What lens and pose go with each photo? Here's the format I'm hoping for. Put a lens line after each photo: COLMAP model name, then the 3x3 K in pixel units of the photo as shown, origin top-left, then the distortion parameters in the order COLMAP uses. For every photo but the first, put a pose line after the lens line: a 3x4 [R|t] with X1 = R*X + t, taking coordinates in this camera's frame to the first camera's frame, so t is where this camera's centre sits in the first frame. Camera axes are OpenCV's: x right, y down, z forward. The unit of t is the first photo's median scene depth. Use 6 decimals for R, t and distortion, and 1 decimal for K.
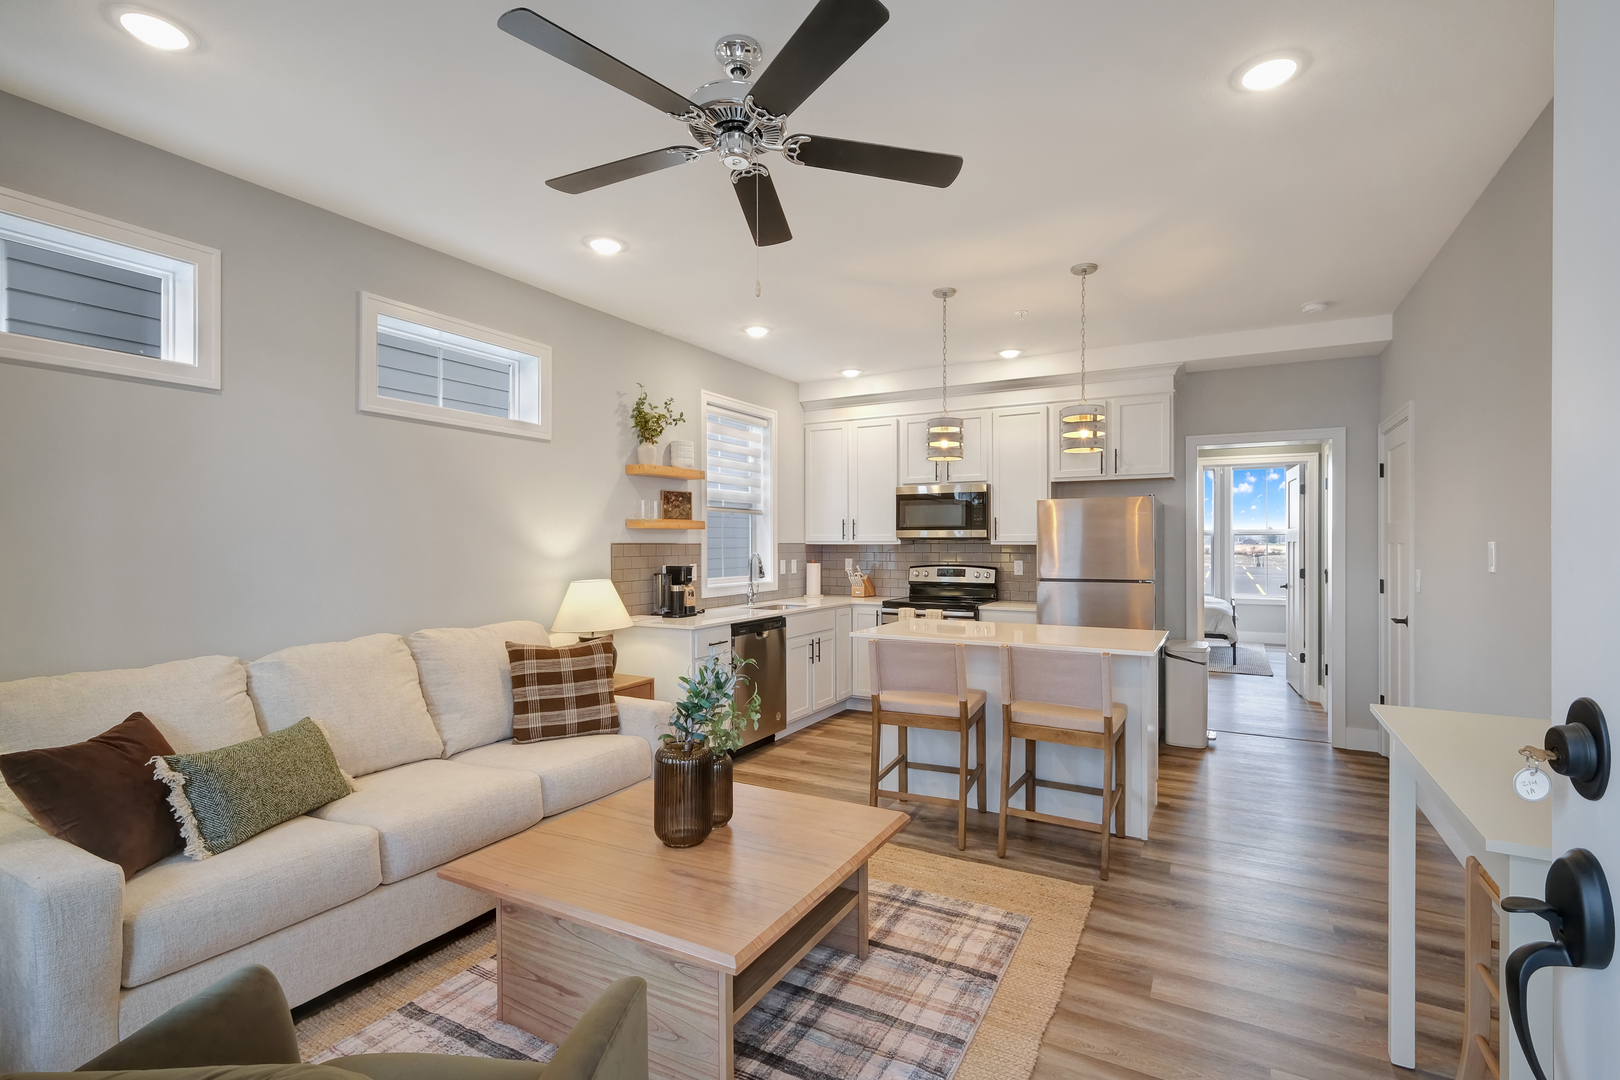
lens RADIAL K [[747.4, 0, 818.8], [0, 747.4, 550.5], [0, 0, 1]] dist [0.002727, 0.000628]
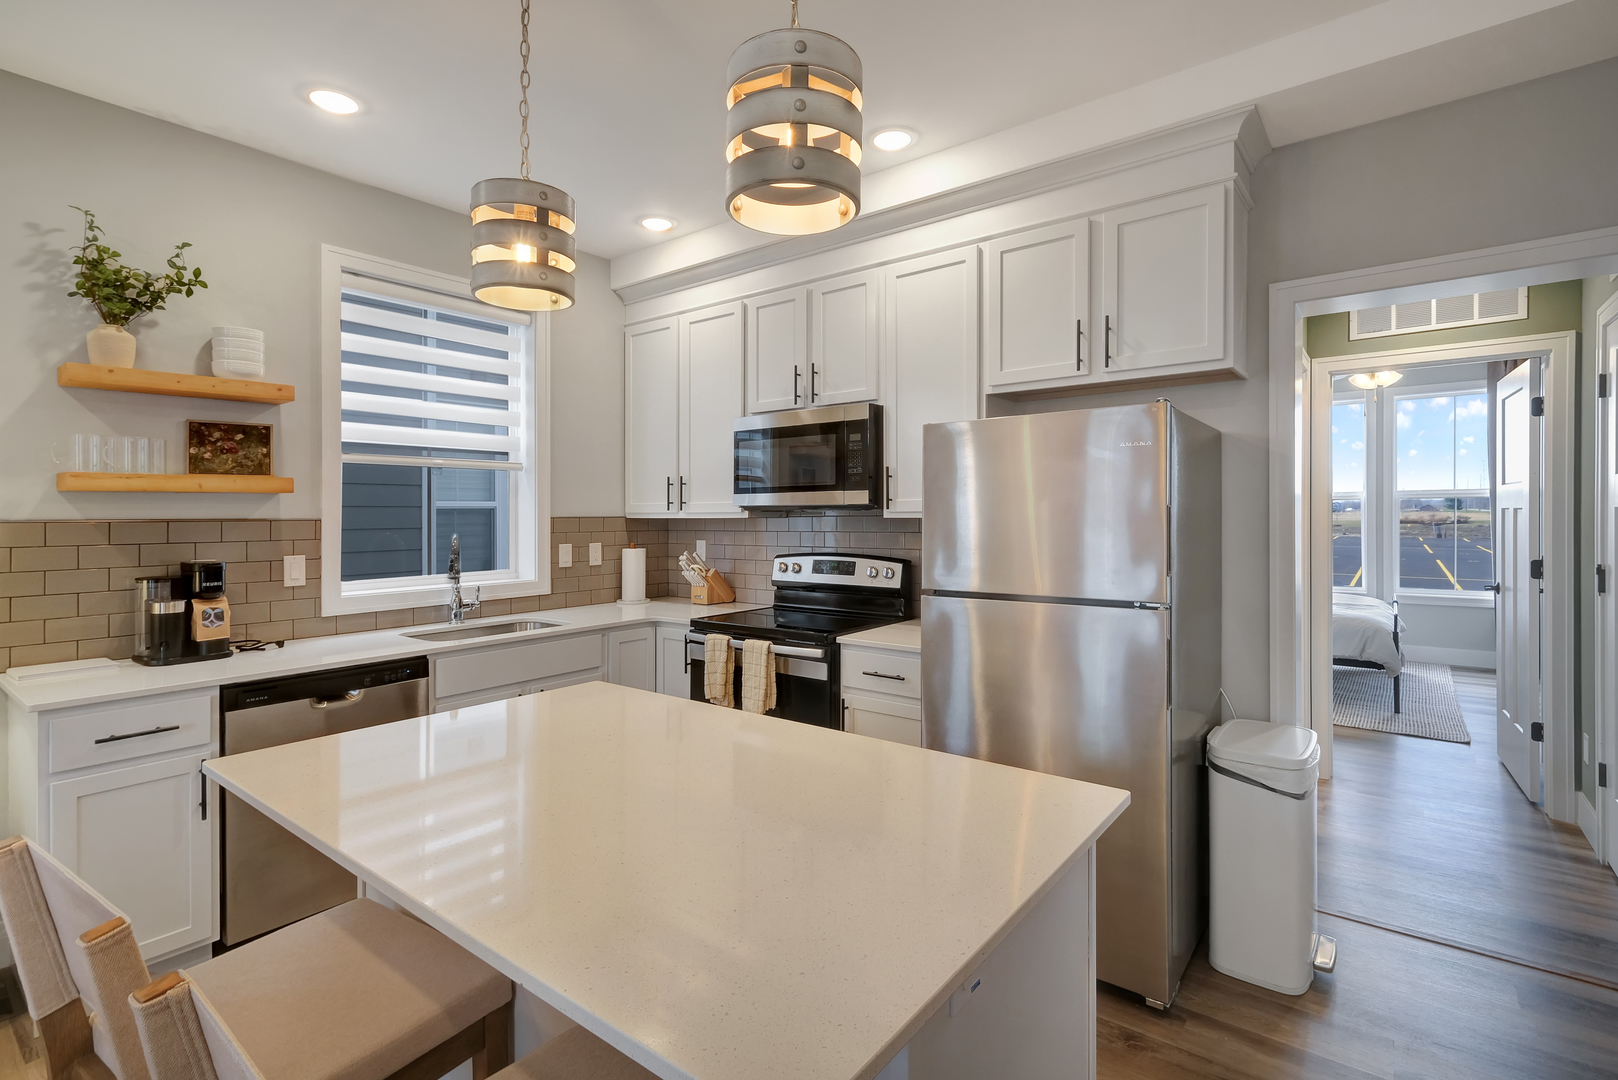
lens RADIAL K [[737.7, 0, 824.5], [0, 737.7, 512.6], [0, 0, 1]] dist [-0.003111, 0.000840]
pose [[0.986546, -0.005020, -0.163406, 0.329736], [0.003200, 0.999930, -0.011399, -0.006833], [0.163451, 0.010723, 0.986493, 0.563131]]
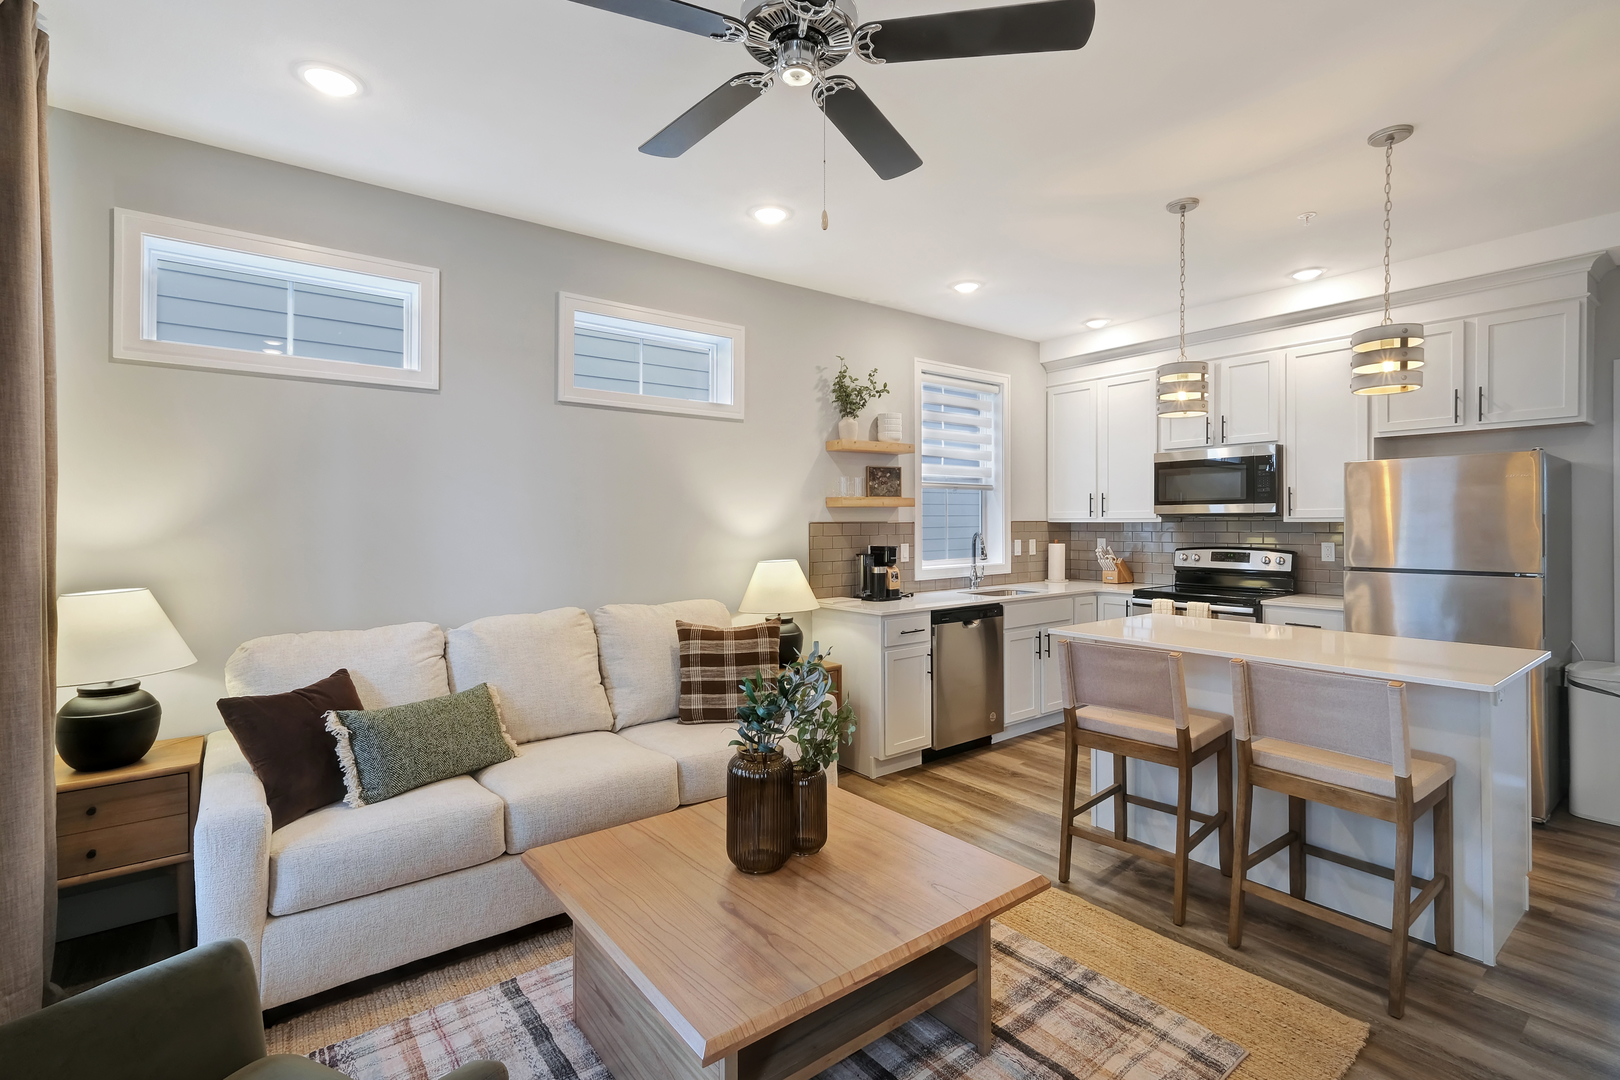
lens RADIAL K [[746.7, 0, 814.3], [0, 746.7, 517.4], [0, 0, 1]] dist [0.000663, -0.000137]
pose [[0.918862, -0.005481, -0.394542, 0.103915], [-0.000228, 0.999896, -0.014422, -0.001588], [0.394580, 0.013341, 0.918765, 0.102554]]
